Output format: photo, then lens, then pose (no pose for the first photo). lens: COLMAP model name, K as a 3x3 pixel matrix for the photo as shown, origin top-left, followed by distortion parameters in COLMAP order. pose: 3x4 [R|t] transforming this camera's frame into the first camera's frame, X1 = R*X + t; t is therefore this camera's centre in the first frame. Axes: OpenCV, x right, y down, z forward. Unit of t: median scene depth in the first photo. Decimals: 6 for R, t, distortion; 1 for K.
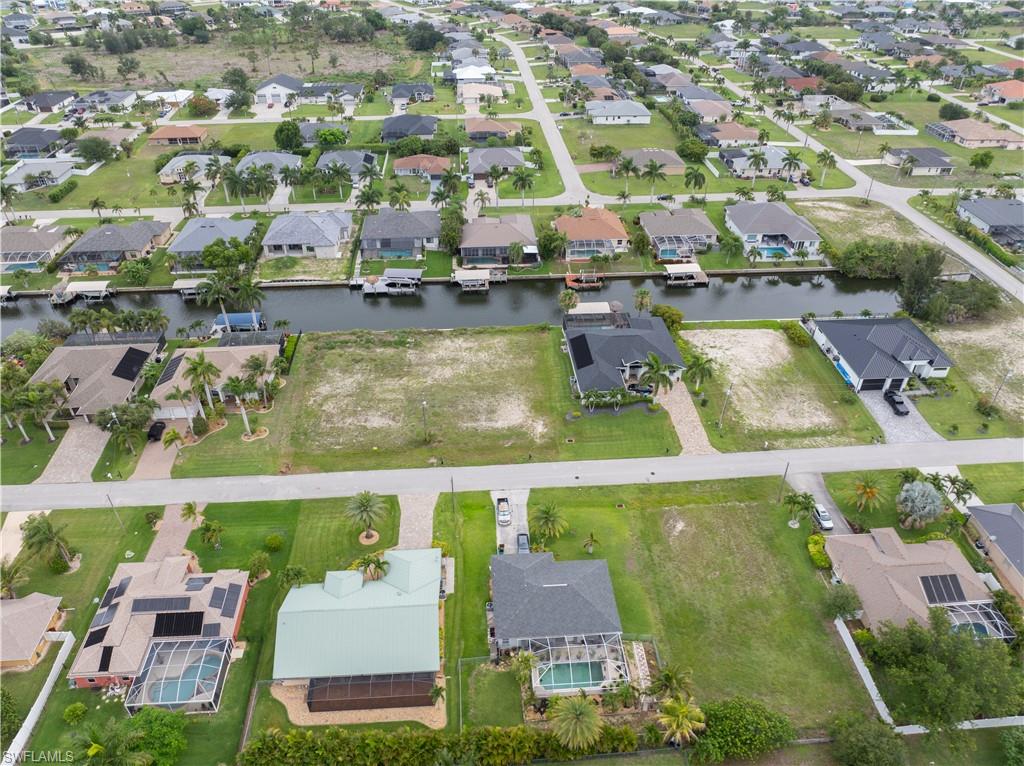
lens RADIAL K [[720.6, 0, 511.8], [0, 720.6, 380.6], [0, 0, 1]] dist [-0.036354, -0.000276]
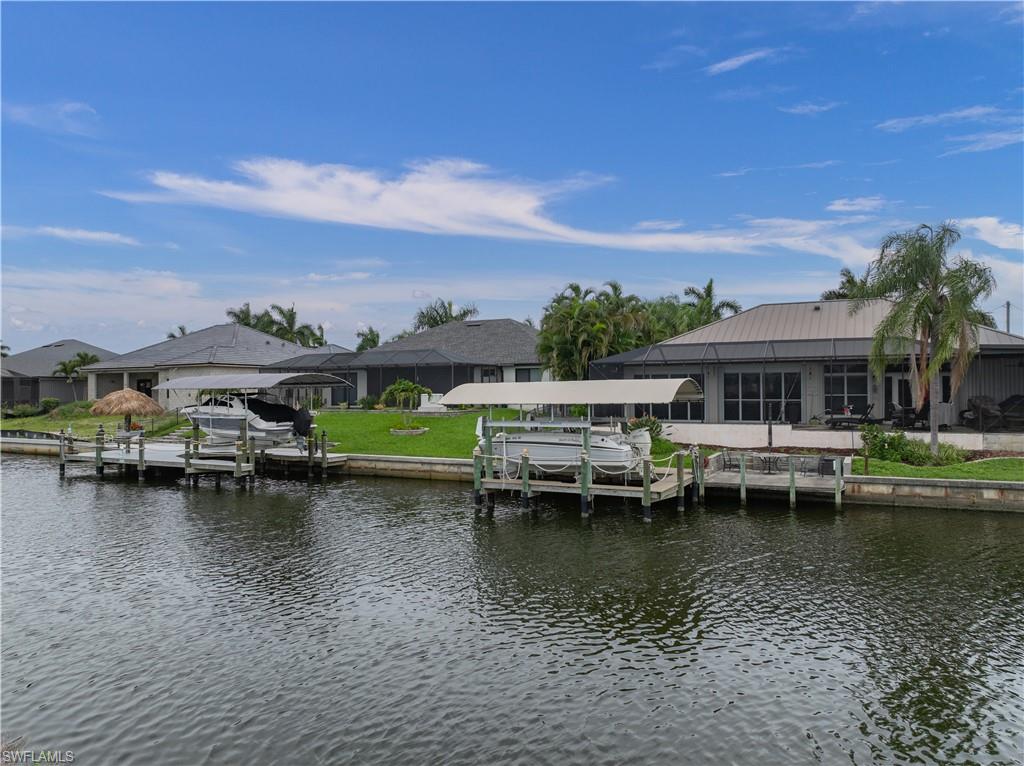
lens RADIAL K [[720.6, 0, 511.8], [0, 720.6, 380.6], [0, 0, 1]] dist [-0.036354, -0.000276]
pose [[0.854979, -0.017150, -0.518380, 0.011722], [-0.290400, 0.812278, -0.505838, -0.085050], [0.429744, 0.583018, 0.689500, 1.030538]]
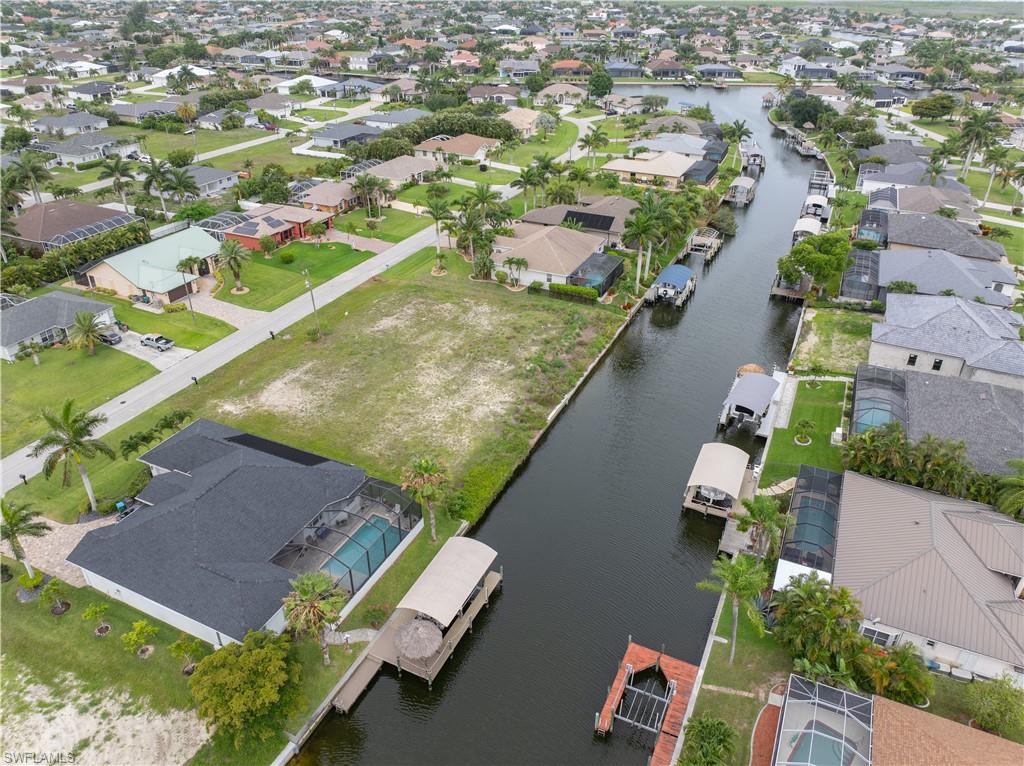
lens RADIAL K [[720.6, 0, 511.8], [0, 720.6, 380.6], [0, 0, 1]] dist [-0.036354, -0.000276]
pose [[-0.487662, 0.426218, -0.761921, 0.357925], [-0.511044, 0.568218, 0.644951, -0.452173], [0.707828, 0.703893, -0.059282, 1.040159]]
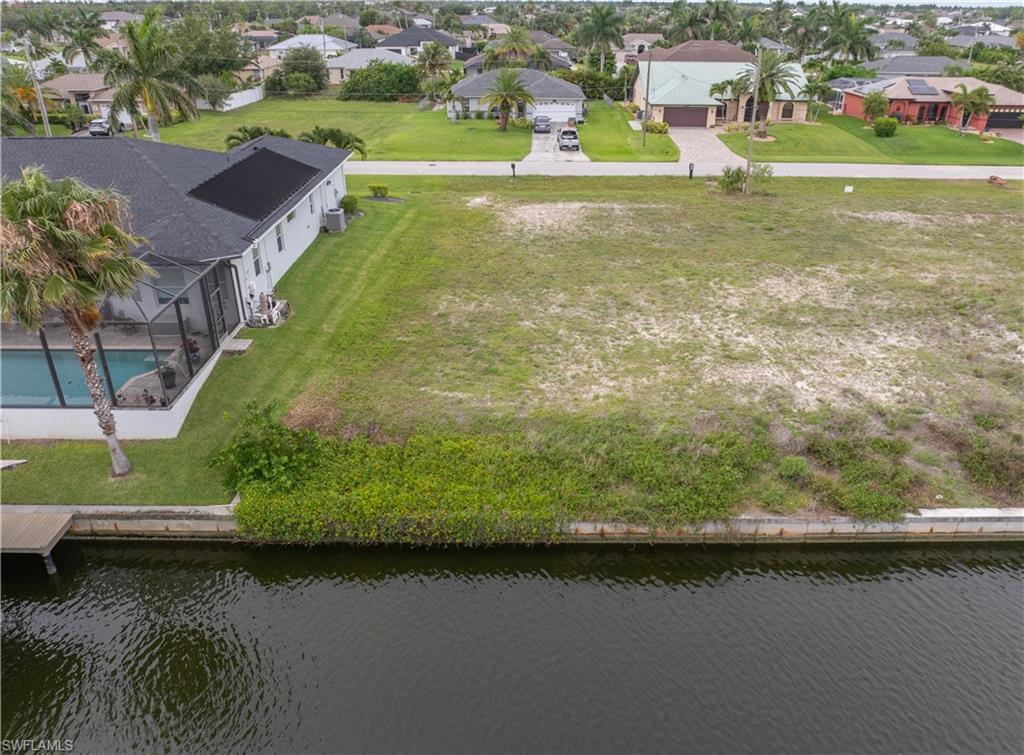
lens RADIAL K [[737.8, 0, 522.4], [0, 737.8, 359.8], [0, 0, 1]] dist [-0.036172, -0.005653]
pose [[-0.997402, -0.037870, 0.061274, -0.013296], [0.035619, 0.480076, 0.876503, -0.220054], [-0.062609, 0.876409, -0.477480, 1.096129]]
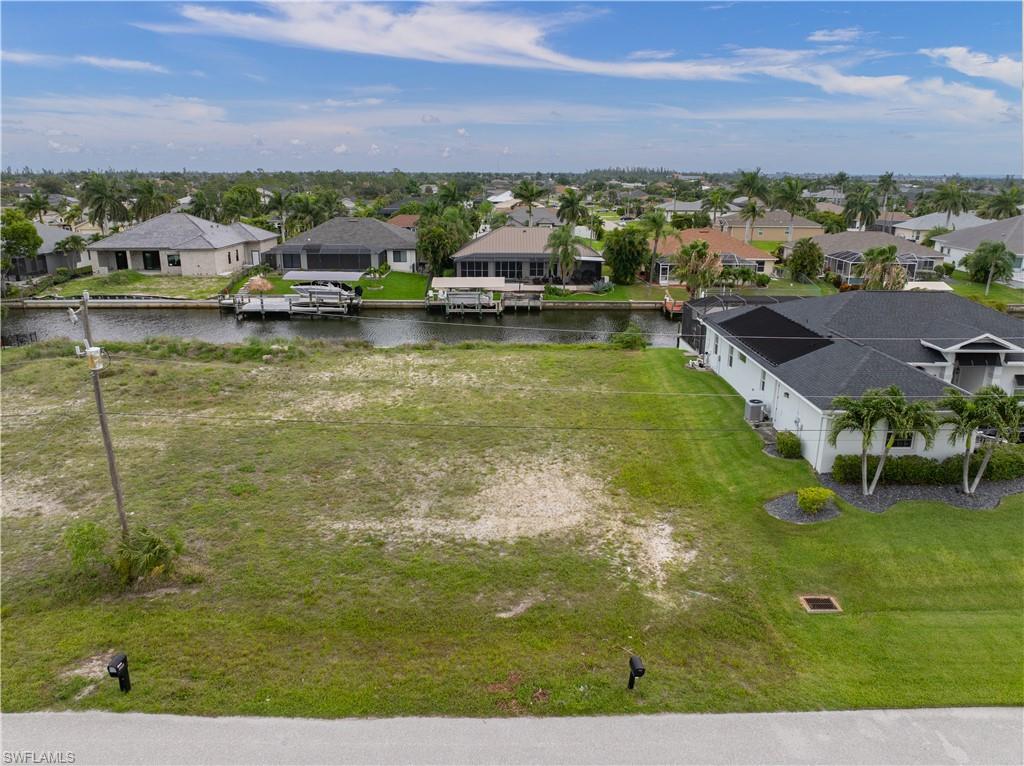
lens RADIAL K [[720.6, 0, 511.8], [0, 720.6, 380.6], [0, 0, 1]] dist [-0.036354, -0.000276]
pose [[0.997973, 0.018231, -0.060977, 0.004401], [-0.037135, 0.944892, -0.325269, 0.078198], [0.051687, 0.326874, 0.943654, 0.660660]]
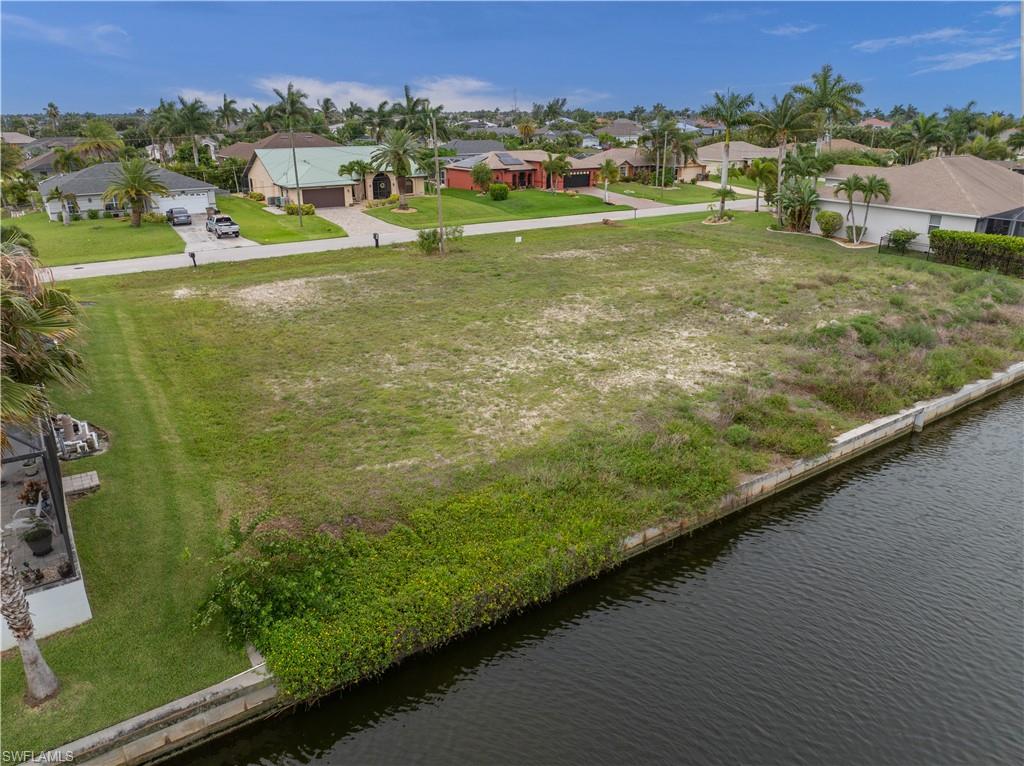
lens RADIAL K [[720.6, 0, 511.8], [0, 720.6, 380.6], [0, 0, 1]] dist [-0.036354, -0.000276]
pose [[-0.863412, 0.171185, -0.474568, 0.062692], [-0.295320, 0.591166, 0.750539, -0.190668], [0.409029, 0.788174, -0.459865, 1.084660]]
